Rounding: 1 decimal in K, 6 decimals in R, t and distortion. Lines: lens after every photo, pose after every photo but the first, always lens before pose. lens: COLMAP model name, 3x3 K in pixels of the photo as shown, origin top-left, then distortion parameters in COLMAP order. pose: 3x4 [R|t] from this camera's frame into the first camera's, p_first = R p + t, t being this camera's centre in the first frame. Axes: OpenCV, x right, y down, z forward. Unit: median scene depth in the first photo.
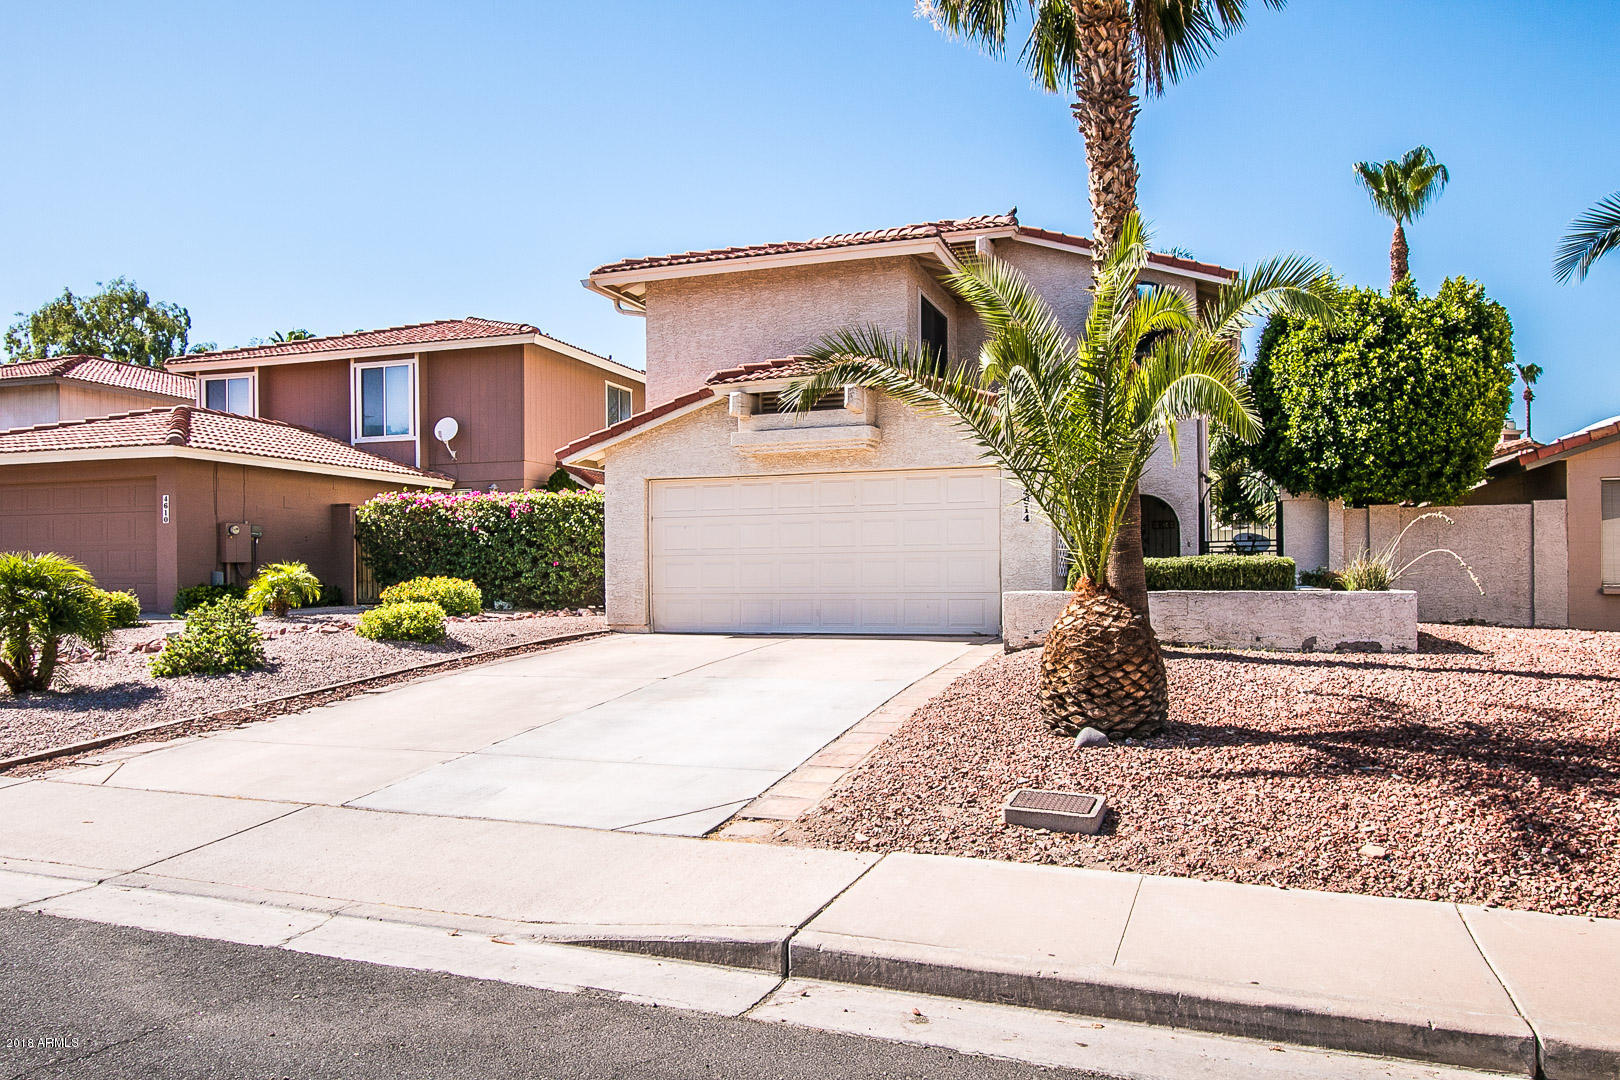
lens RADIAL K [[1178.8, 0, 809.9], [0, 1178.8, 549.9], [0, 0, 1]] dist [-0.011891, 0.003160]
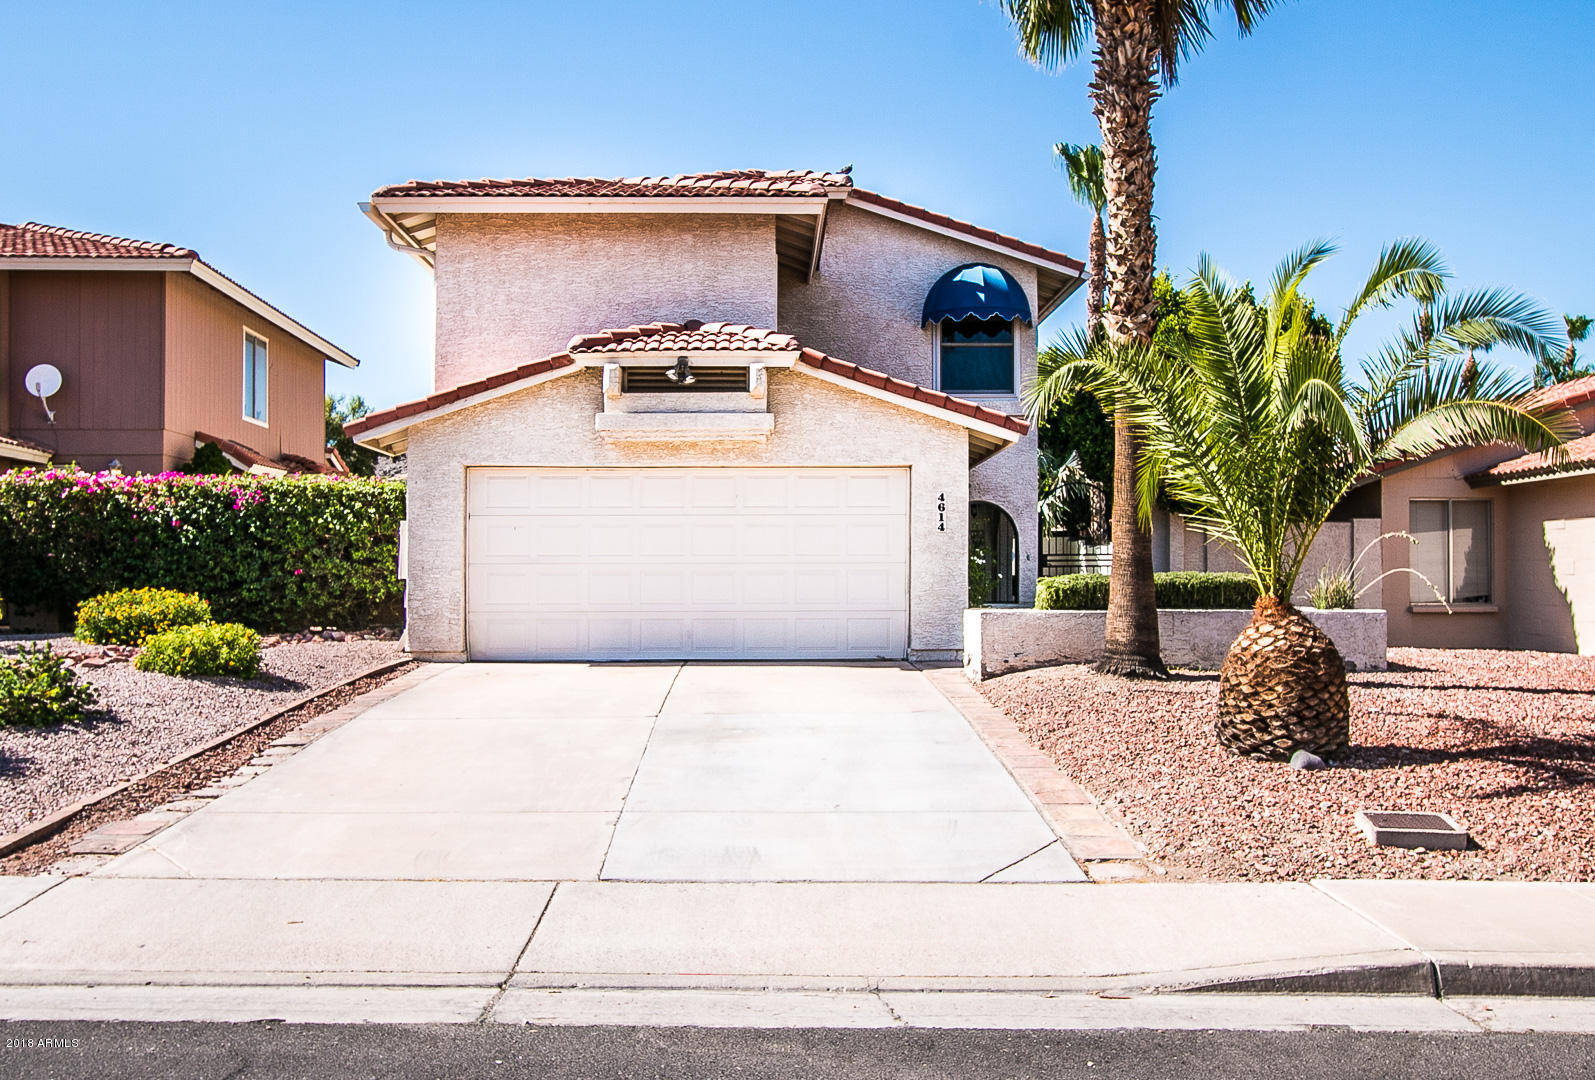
lens RADIAL K [[1471.3, 0, 797.5], [0, 1471.3, 540.0], [0, 0, 1]] dist [-0.036889, 0.062073]
pose [[0.932334, 0.017815, 0.361158, -0.304915], [-0.014119, 0.999817, -0.012870, -0.001230], [-0.361321, 0.006900, 0.932416, 0.008609]]
